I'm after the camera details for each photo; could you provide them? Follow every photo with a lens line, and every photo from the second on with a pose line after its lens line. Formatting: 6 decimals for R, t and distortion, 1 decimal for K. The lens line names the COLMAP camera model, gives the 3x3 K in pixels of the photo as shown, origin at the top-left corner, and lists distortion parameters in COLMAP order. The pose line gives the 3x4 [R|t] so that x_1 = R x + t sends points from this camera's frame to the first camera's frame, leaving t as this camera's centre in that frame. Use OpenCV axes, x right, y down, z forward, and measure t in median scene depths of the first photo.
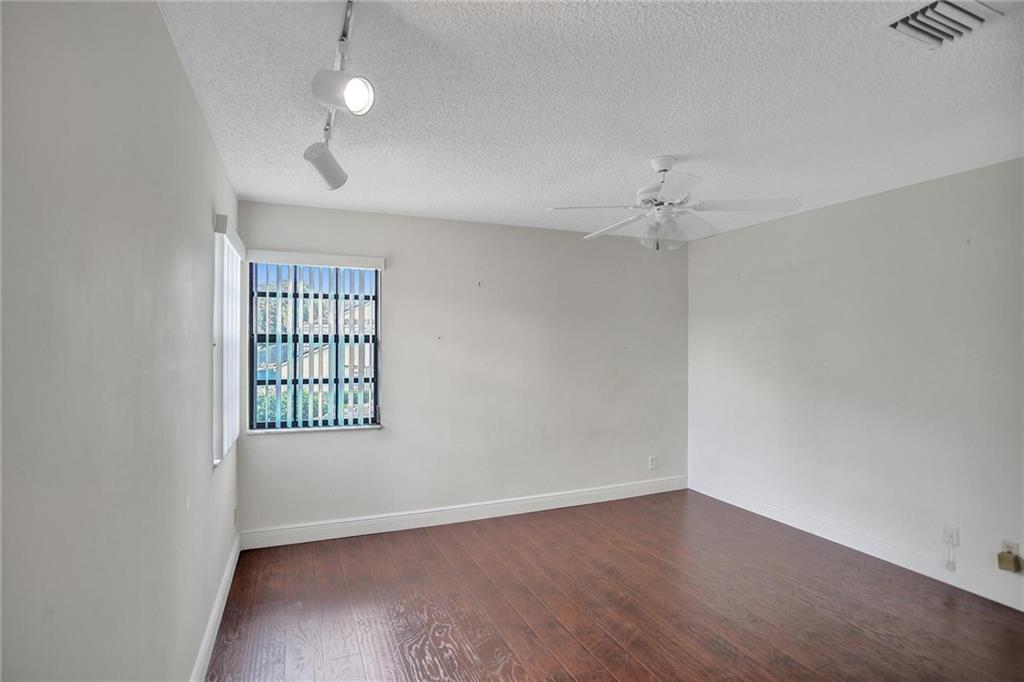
lens RADIAL K [[500.6, 0, 489.3], [0, 500.6, 342.4], [0, 0, 1]] dist [-0.002367, -0.000208]
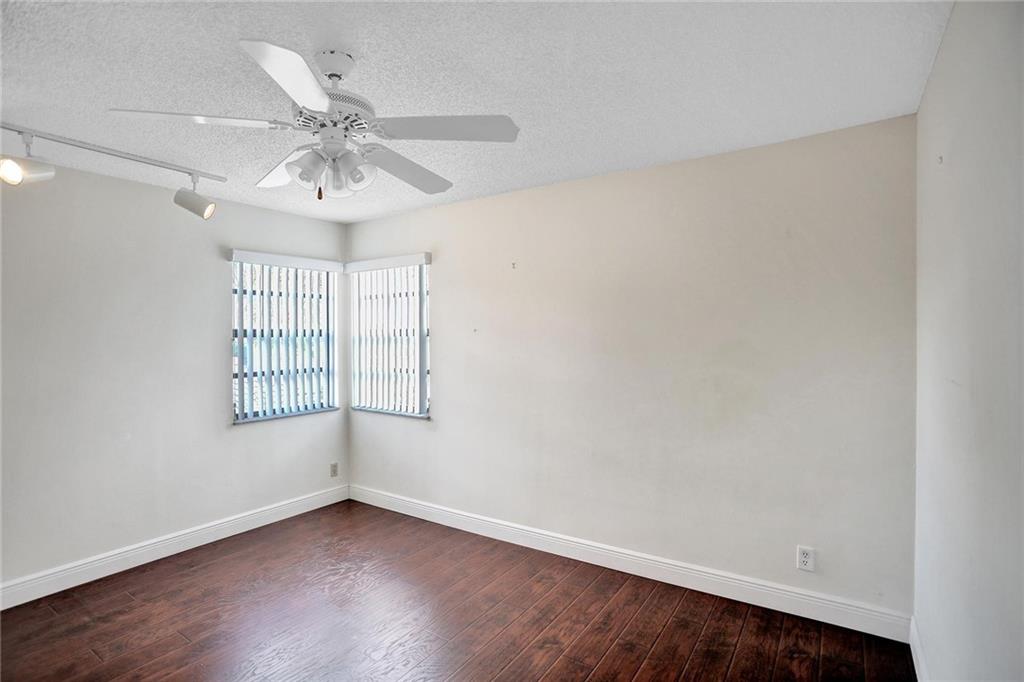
lens RADIAL K [[500.6, 0, 489.3], [0, 500.6, 342.4], [0, 0, 1]] dist [-0.002367, -0.000208]
pose [[0.568050, 0.008237, -0.822953, 0.703805], [0.013646, 0.999718, 0.019426, 0.000055], [0.822881, -0.022265, 0.567777, 0.544518]]
